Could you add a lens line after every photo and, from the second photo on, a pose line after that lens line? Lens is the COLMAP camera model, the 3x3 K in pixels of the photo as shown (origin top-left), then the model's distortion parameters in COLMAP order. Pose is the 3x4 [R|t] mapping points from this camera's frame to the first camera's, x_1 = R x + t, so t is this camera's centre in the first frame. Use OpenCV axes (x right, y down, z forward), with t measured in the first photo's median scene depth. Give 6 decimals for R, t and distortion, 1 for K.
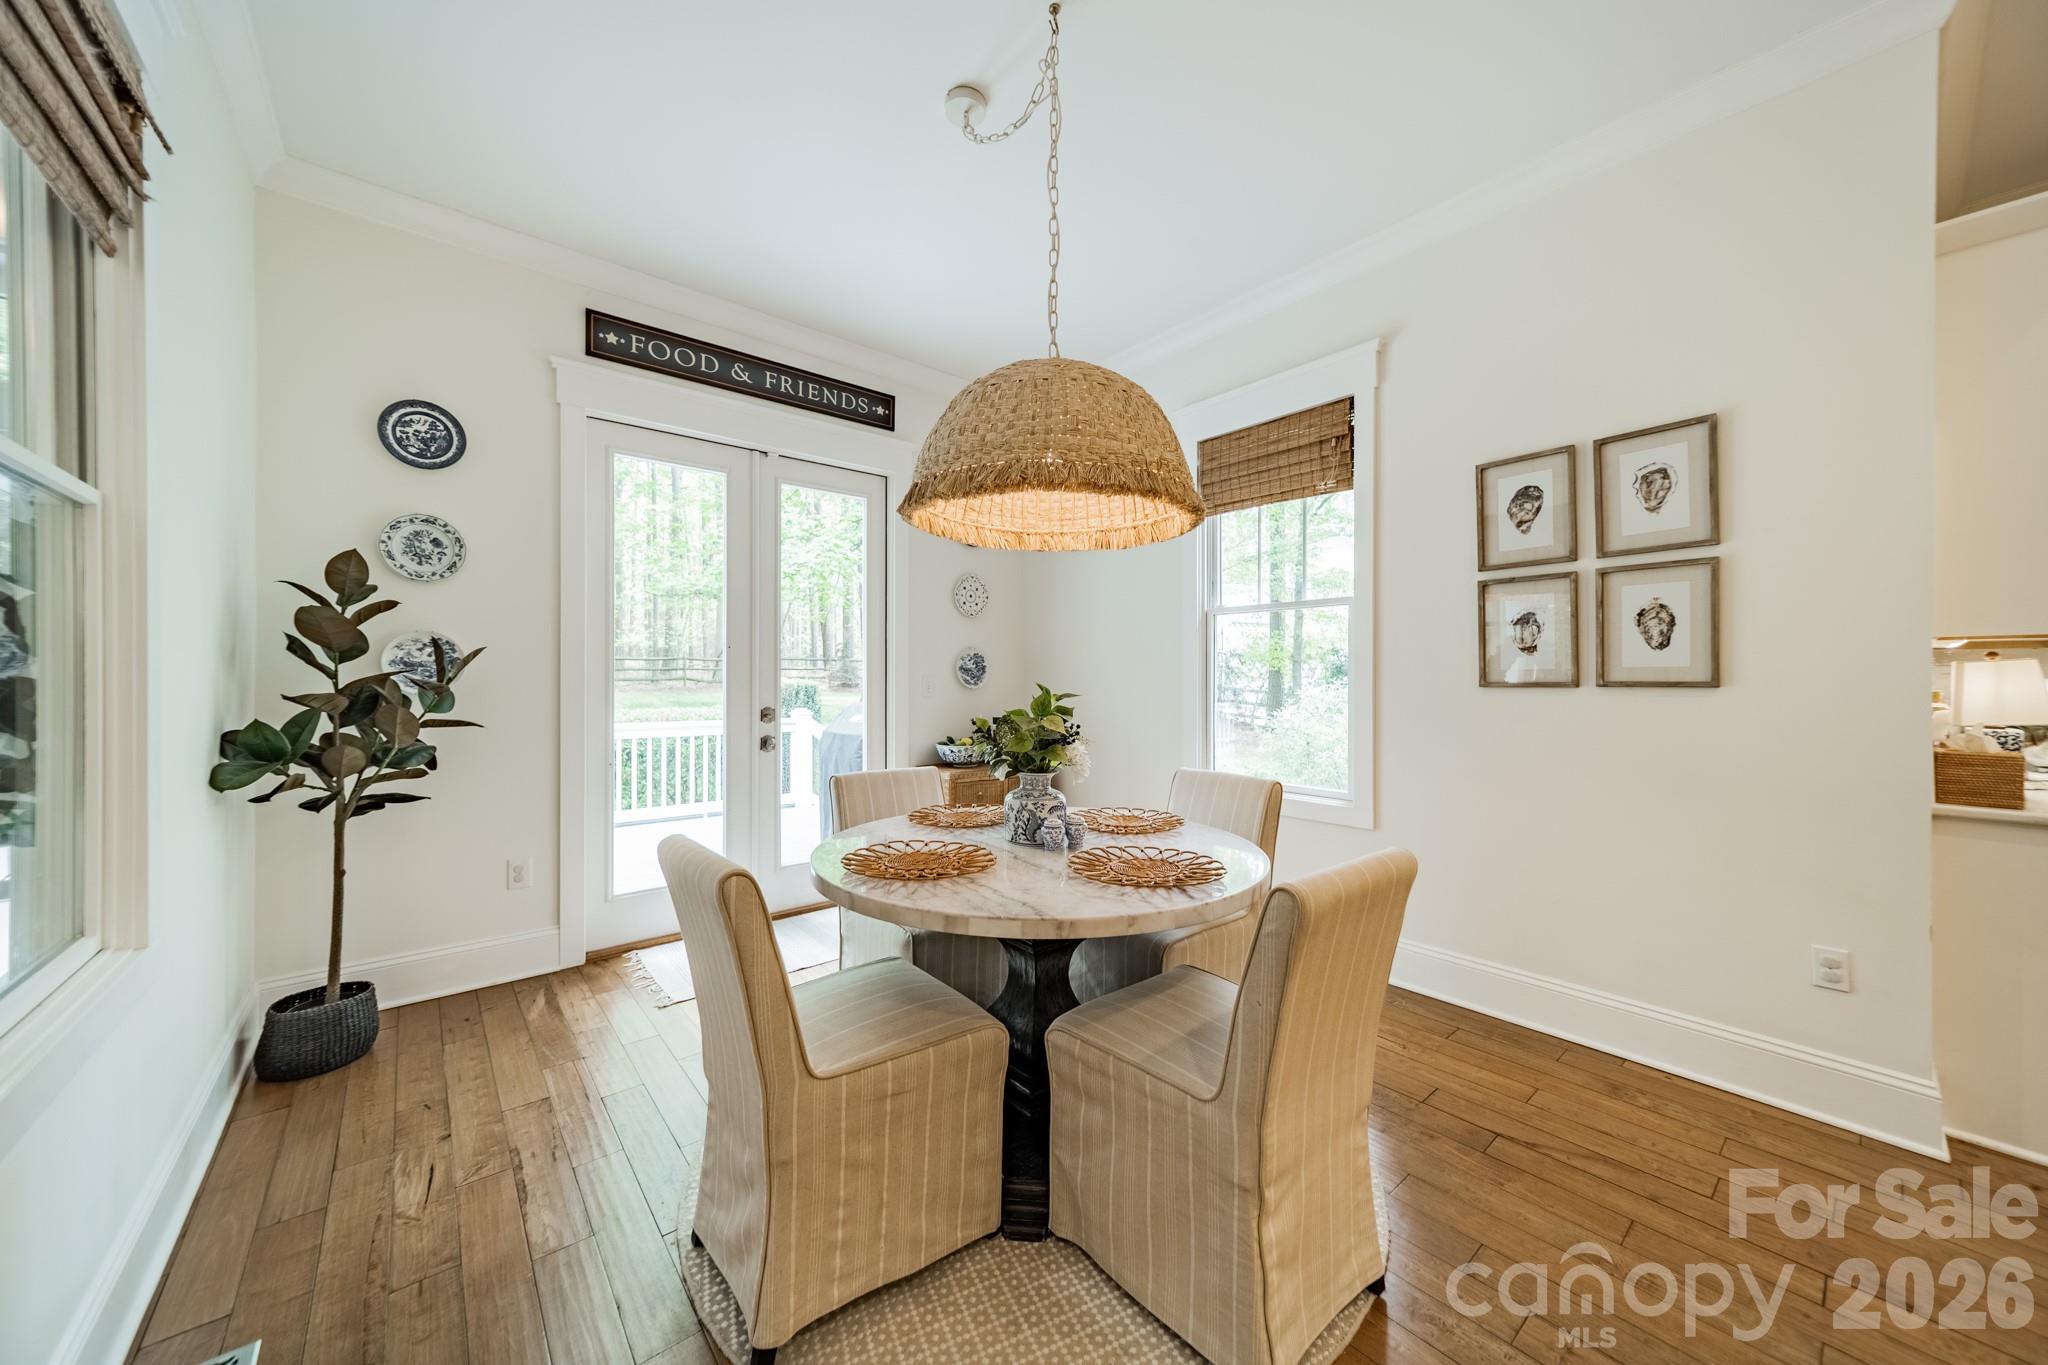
lens RADIAL K [[723.0, 0, 1032.9], [0, 723.0, 676.5], [0, 0, 1]] dist [0.005353, 0.000570]
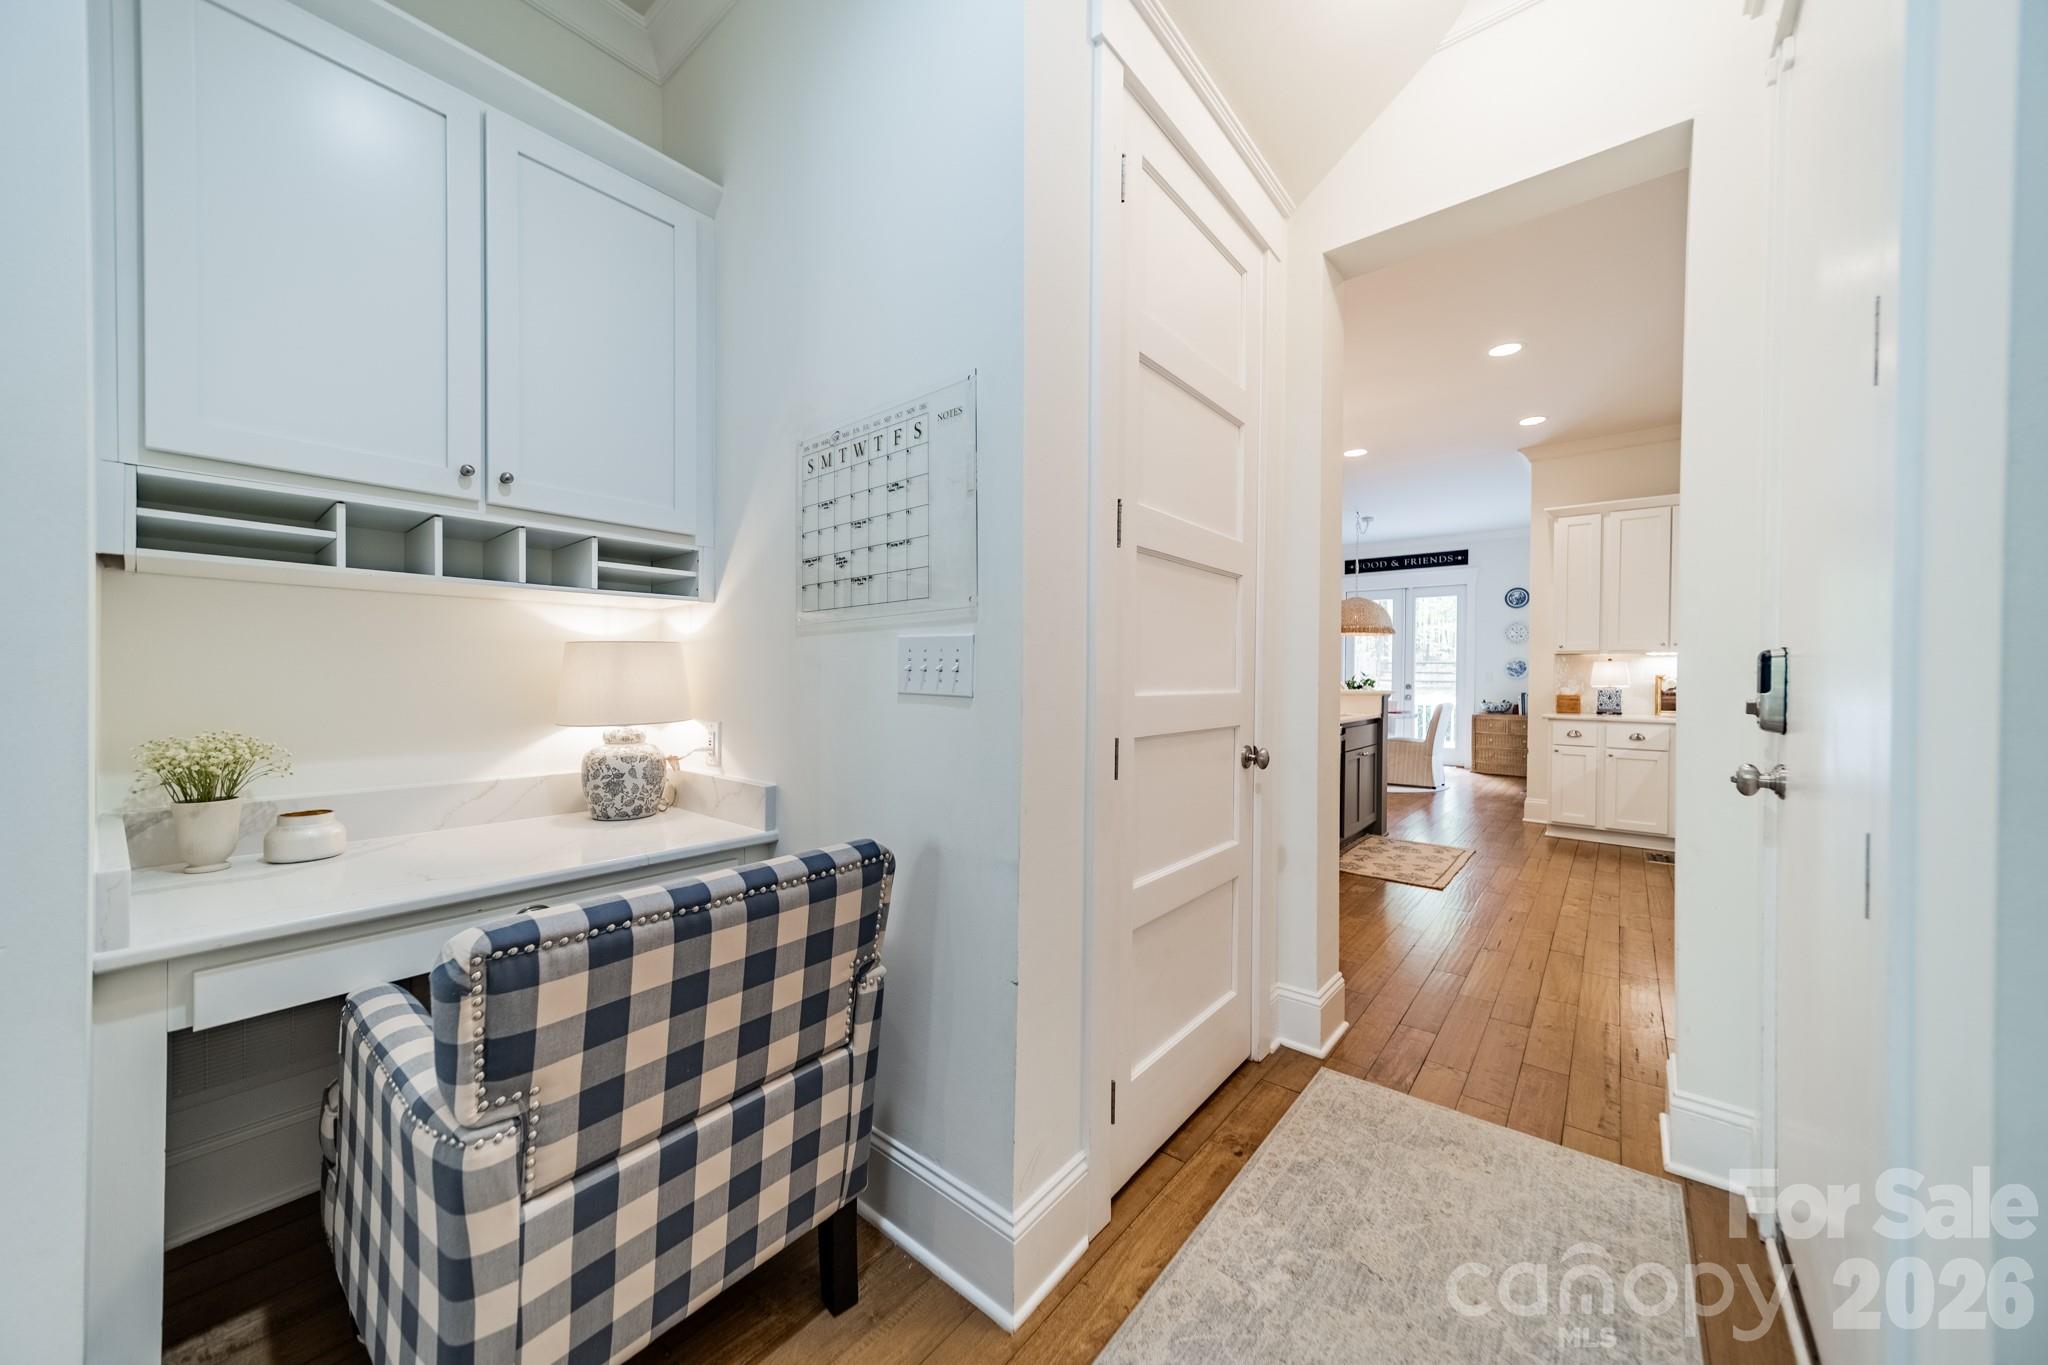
lens RADIAL K [[723.0, 0, 1027.1], [0, 723.0, 680.9], [0, 0, 1]] dist [0.005353, 0.000570]
pose [[0.181899, 0.005875, -0.983300, 1.988233], [-0.014317, 0.999892, 0.003325, 0.042532], [0.983213, 0.013473, 0.181963, -0.853115]]
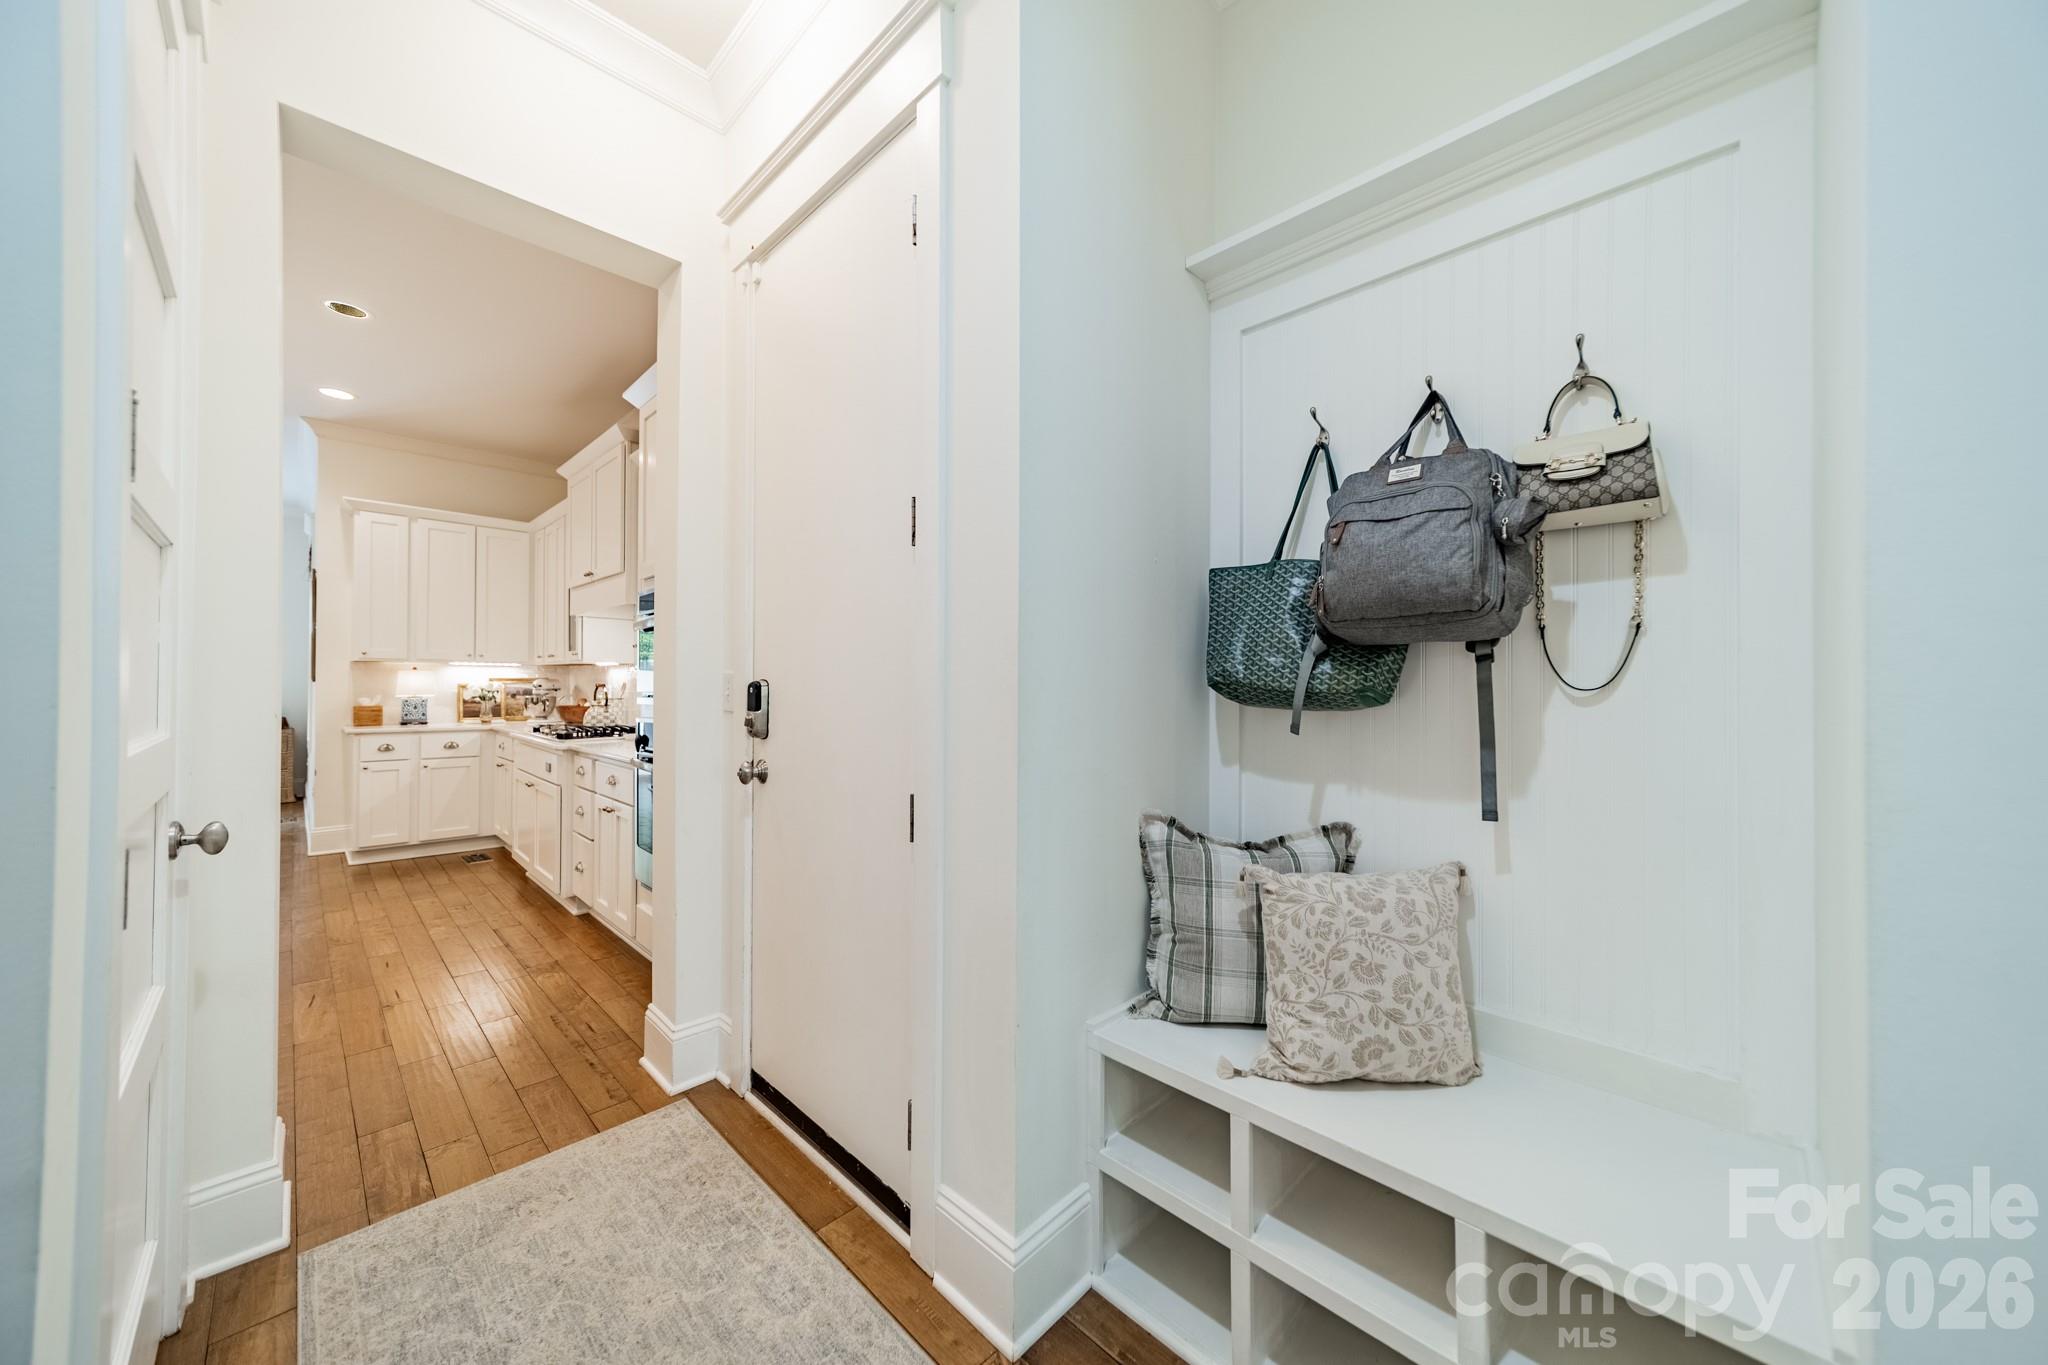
lens RADIAL K [[723.0, 0, 1030.9], [0, 723.0, 681.3], [0, 0, 1]] dist [0.005353, 0.000570]
pose [[0.995824, 0.003931, 0.091214, 1.839641], [-0.002709, 0.999905, -0.013515, 0.028939], [-0.091259, 0.013211, 0.995740, -0.965452]]
